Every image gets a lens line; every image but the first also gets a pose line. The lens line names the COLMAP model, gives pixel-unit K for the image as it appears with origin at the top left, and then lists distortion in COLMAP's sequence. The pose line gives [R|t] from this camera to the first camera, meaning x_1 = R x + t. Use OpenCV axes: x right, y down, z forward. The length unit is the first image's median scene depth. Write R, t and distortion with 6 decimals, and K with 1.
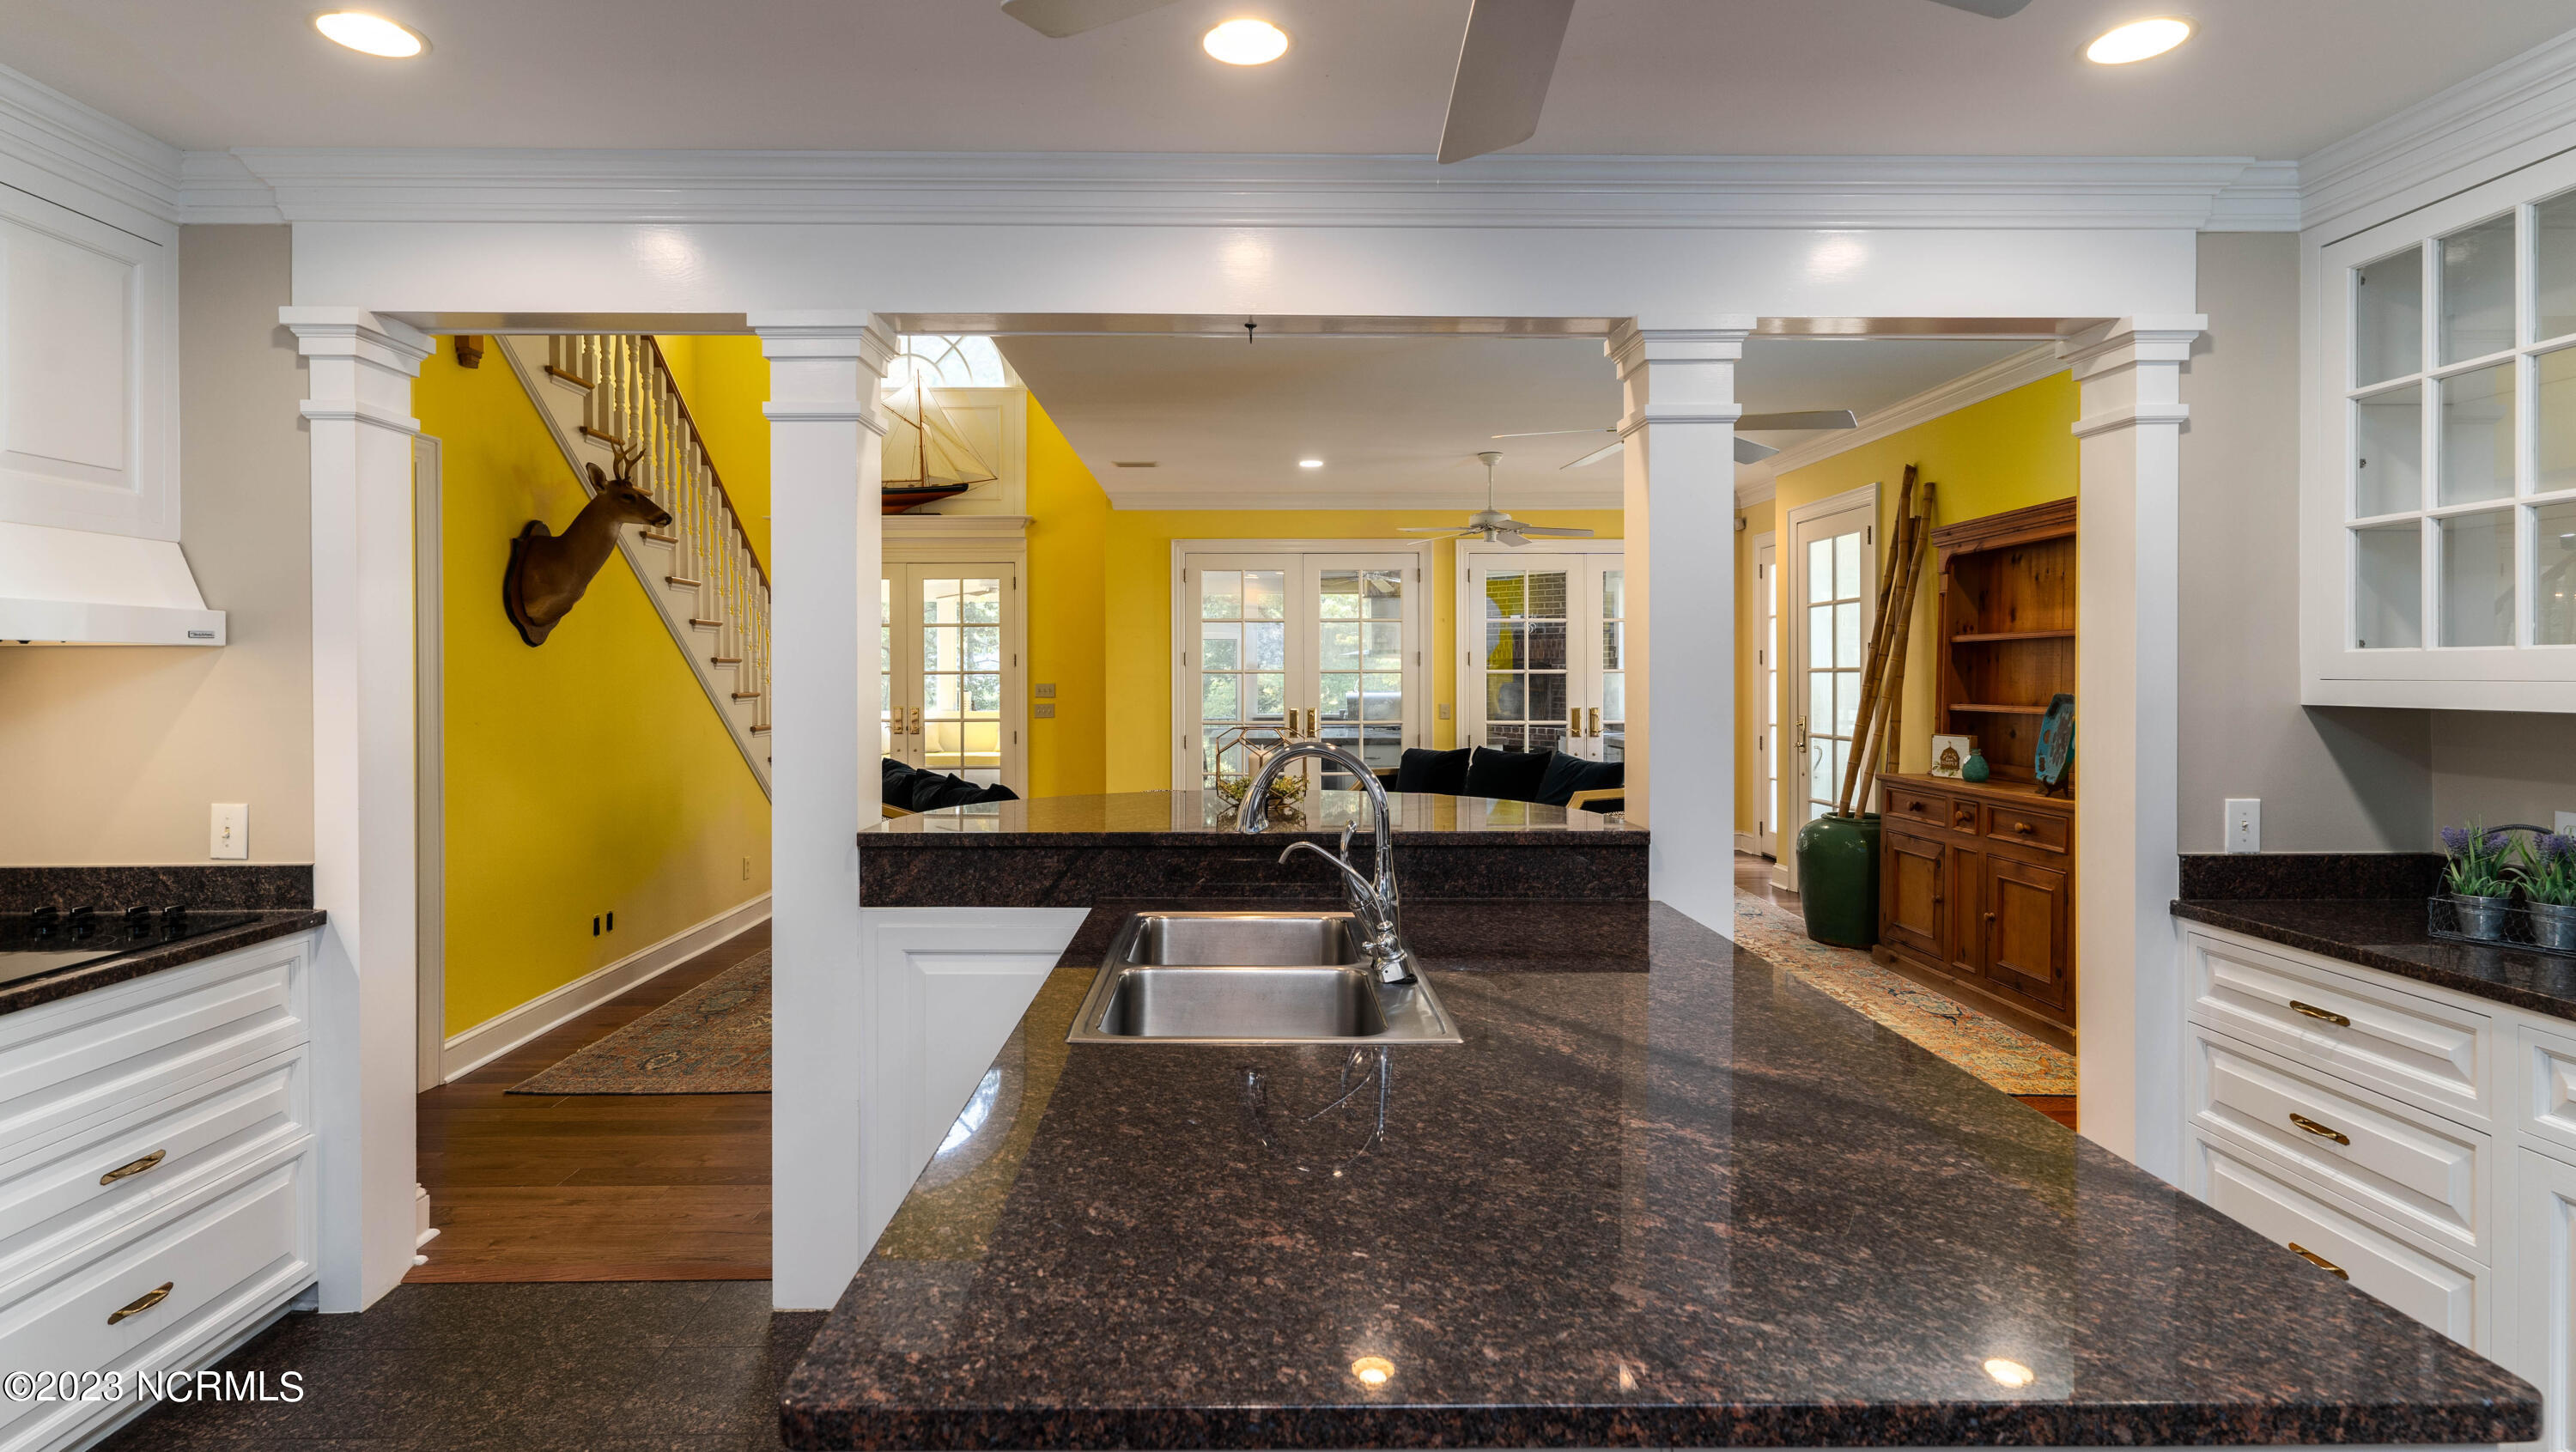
lens RADIAL K [[1311.7, 0, 1280.2], [0, 1311.7, 709.8], [0, 0, 1]] dist [0.024096, 0.000199]
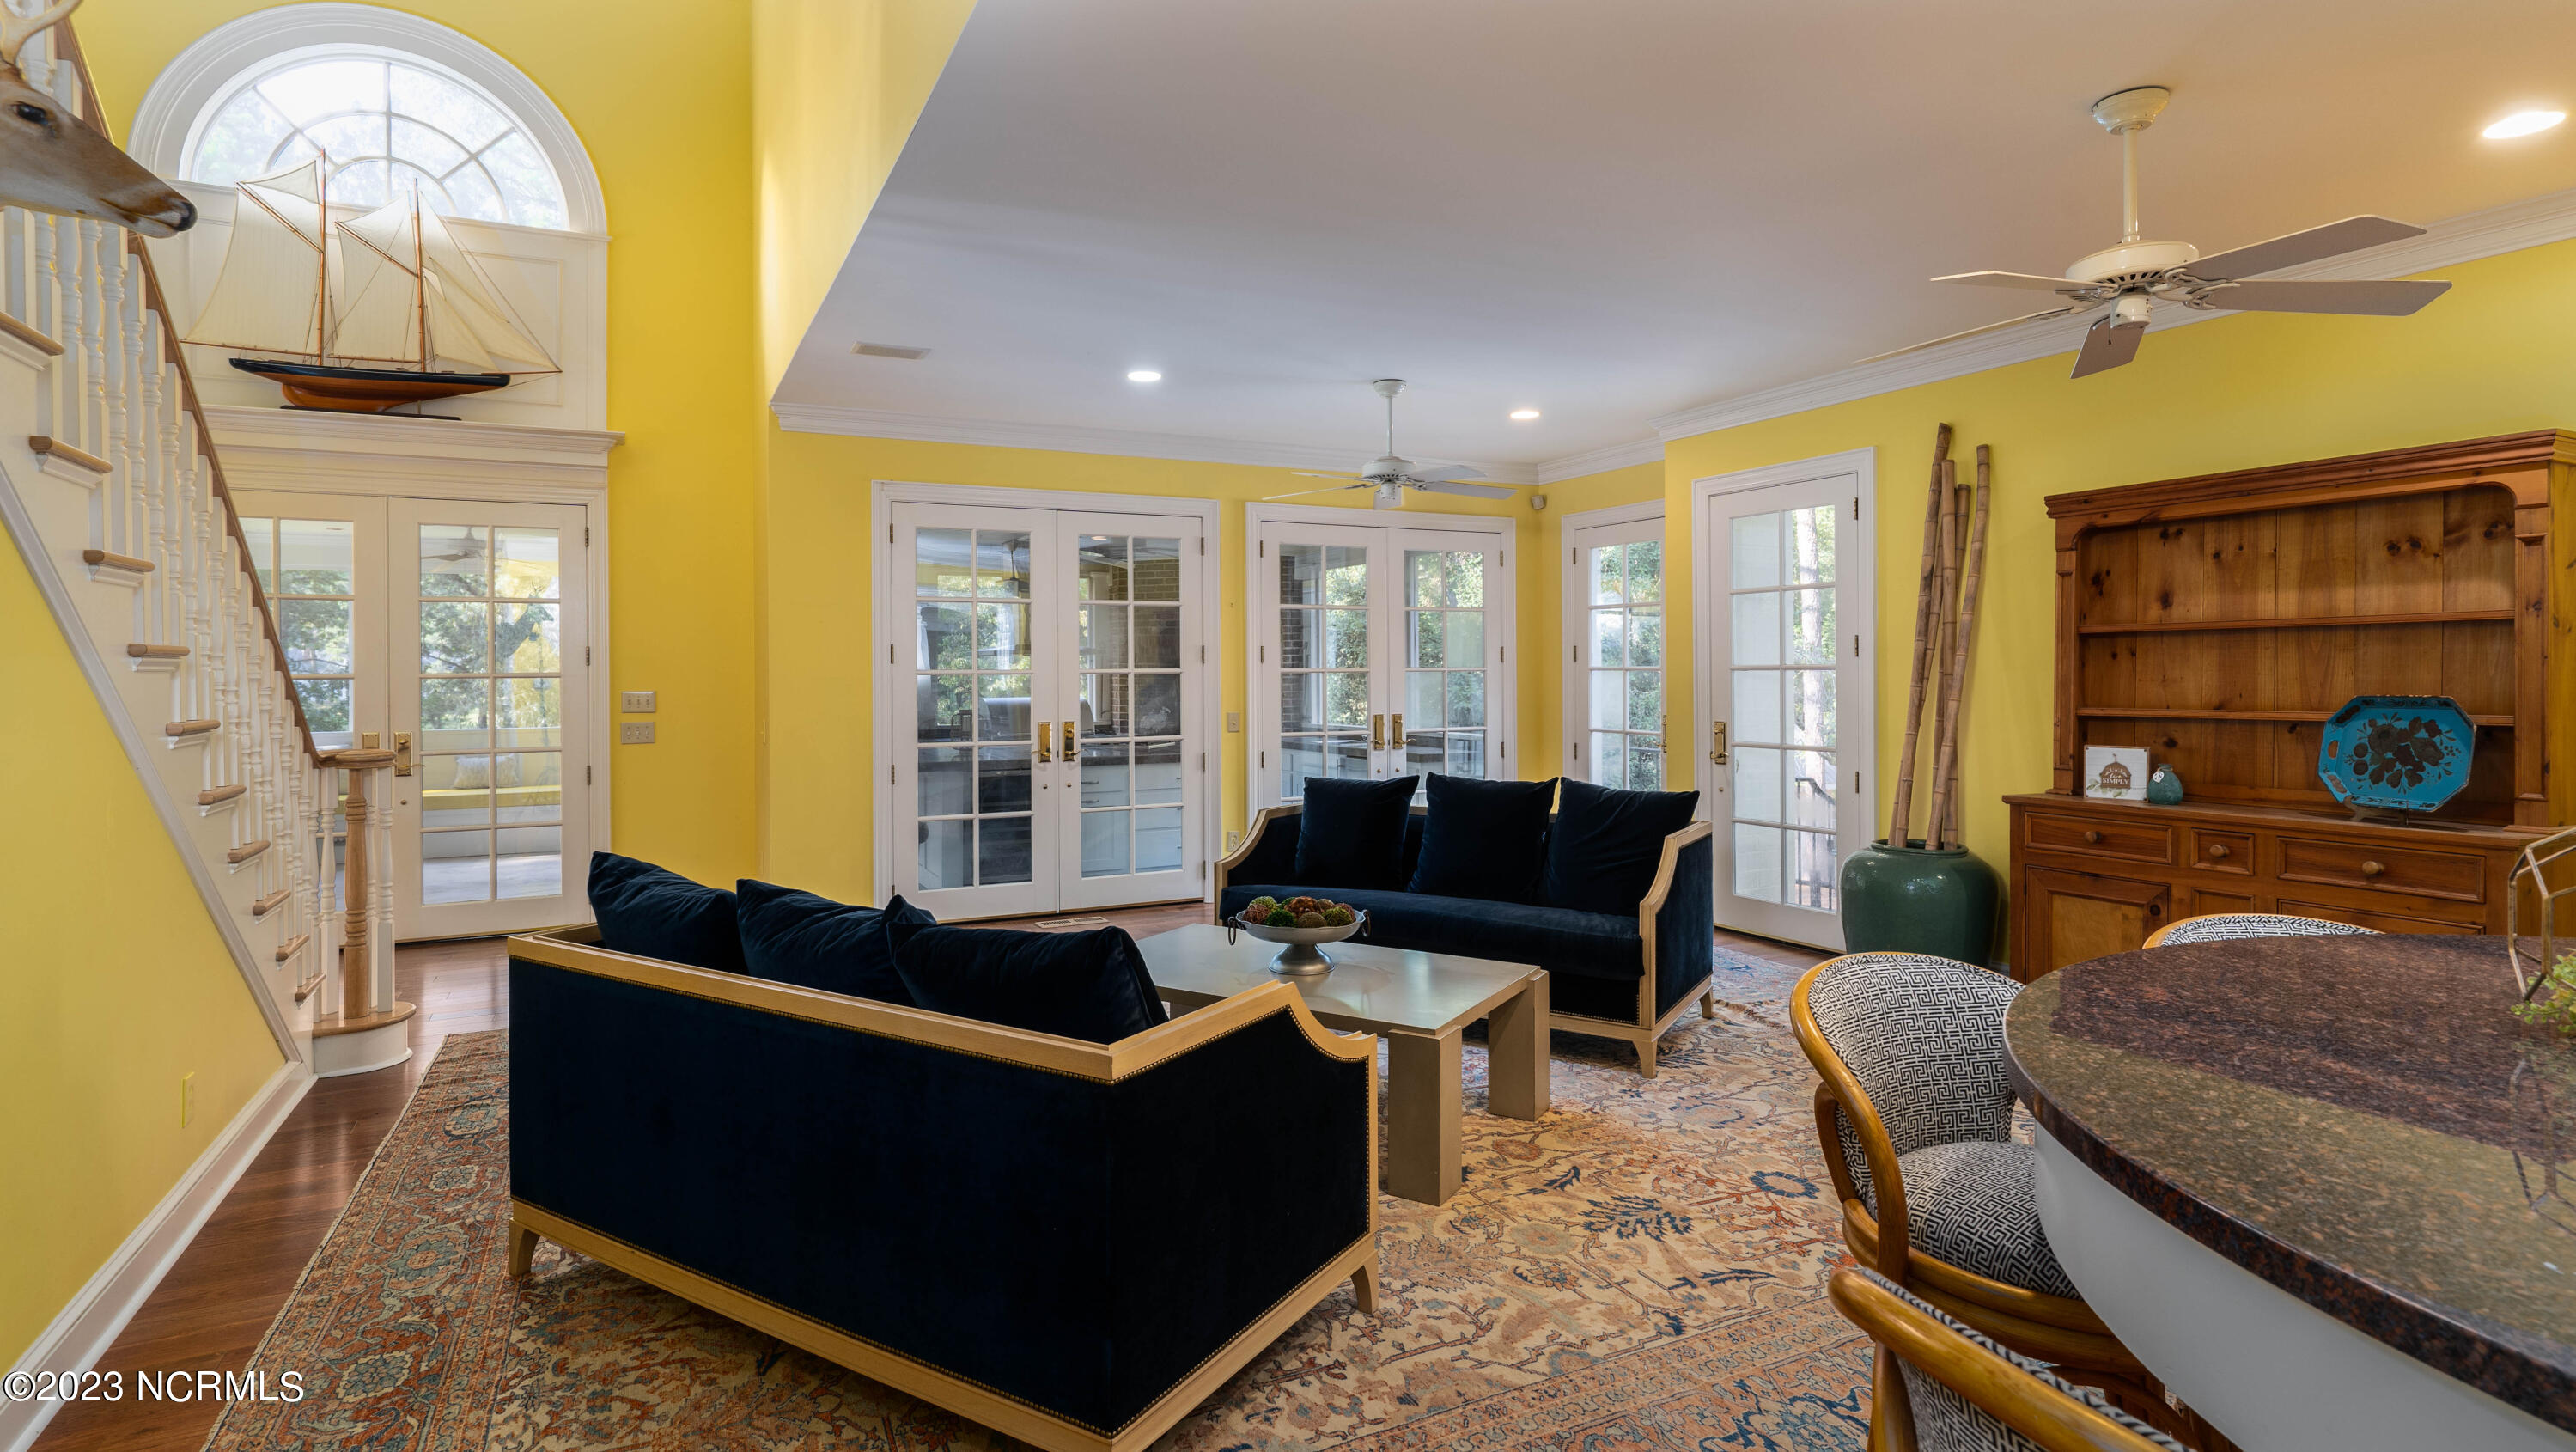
lens RADIAL K [[1311.9, 0, 1288.7], [0, 1311.9, 706.3], [0, 0, 1]] dist [0.024096, 0.000199]
pose [[0.908927, -0.011924, 0.416786, -0.210115], [0.012834, 0.999917, 0.000616, -0.009066], [-0.416758, 0.004789, 0.909005, 0.334138]]
